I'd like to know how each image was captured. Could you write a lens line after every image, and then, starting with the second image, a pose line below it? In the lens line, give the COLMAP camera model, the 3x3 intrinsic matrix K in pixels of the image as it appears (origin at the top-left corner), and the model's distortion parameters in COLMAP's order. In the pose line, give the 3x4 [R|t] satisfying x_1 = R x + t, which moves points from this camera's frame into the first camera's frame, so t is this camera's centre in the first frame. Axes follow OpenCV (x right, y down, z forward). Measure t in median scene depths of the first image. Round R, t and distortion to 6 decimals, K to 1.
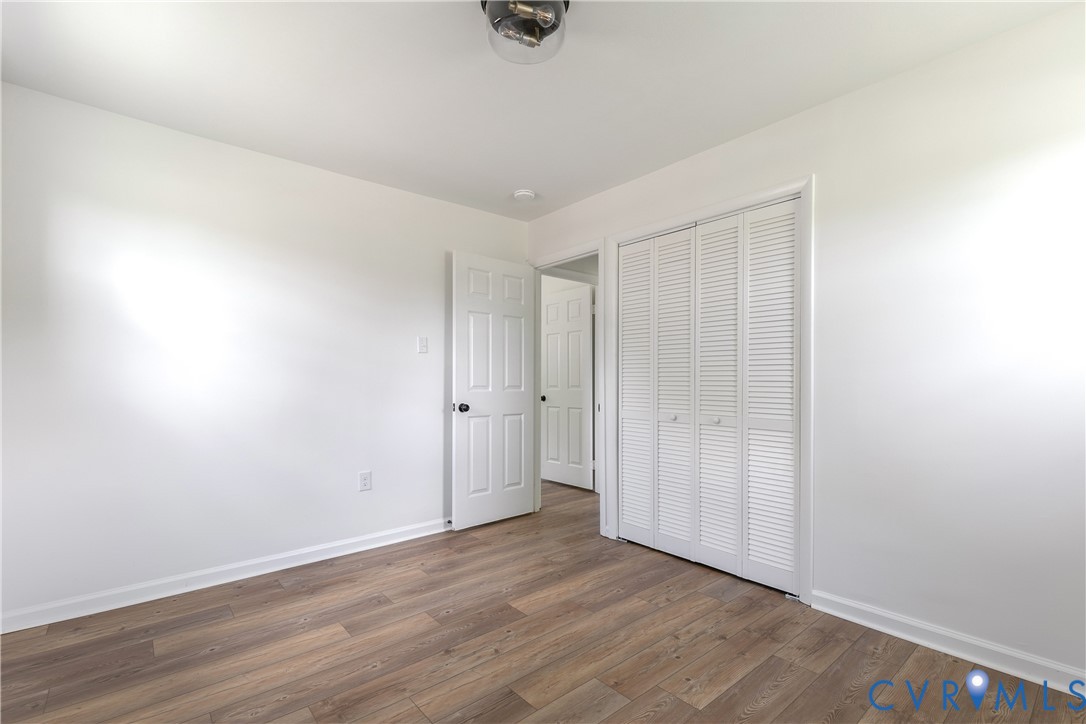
lens RADIAL K [[498.5, 0, 545.7], [0, 498.5, 362.7], [0, 0, 1]] dist [0.004748, -0.000096]
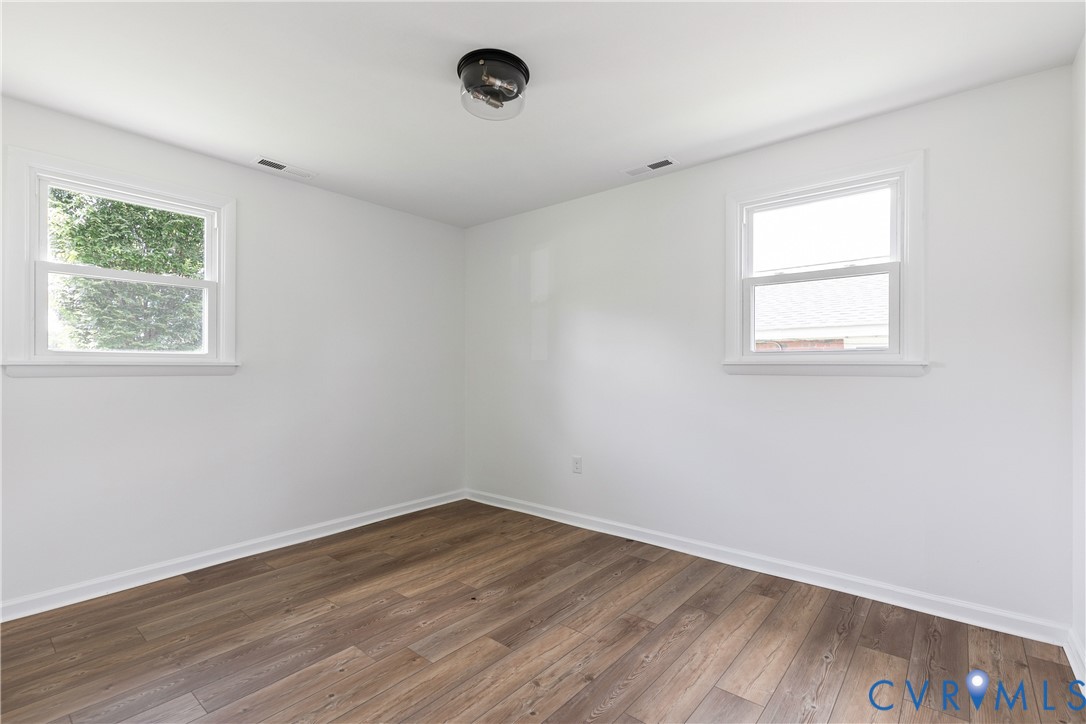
lens RADIAL K [[498.5, 0, 545.7], [0, 498.5, 362.7], [0, 0, 1]] dist [0.004748, -0.000096]
pose [[-0.985097, 0.001050, -0.171998, 0.042498], [0.008623, 0.999026, -0.043285, 0.040752], [0.171784, -0.044123, -0.984146, 2.028857]]
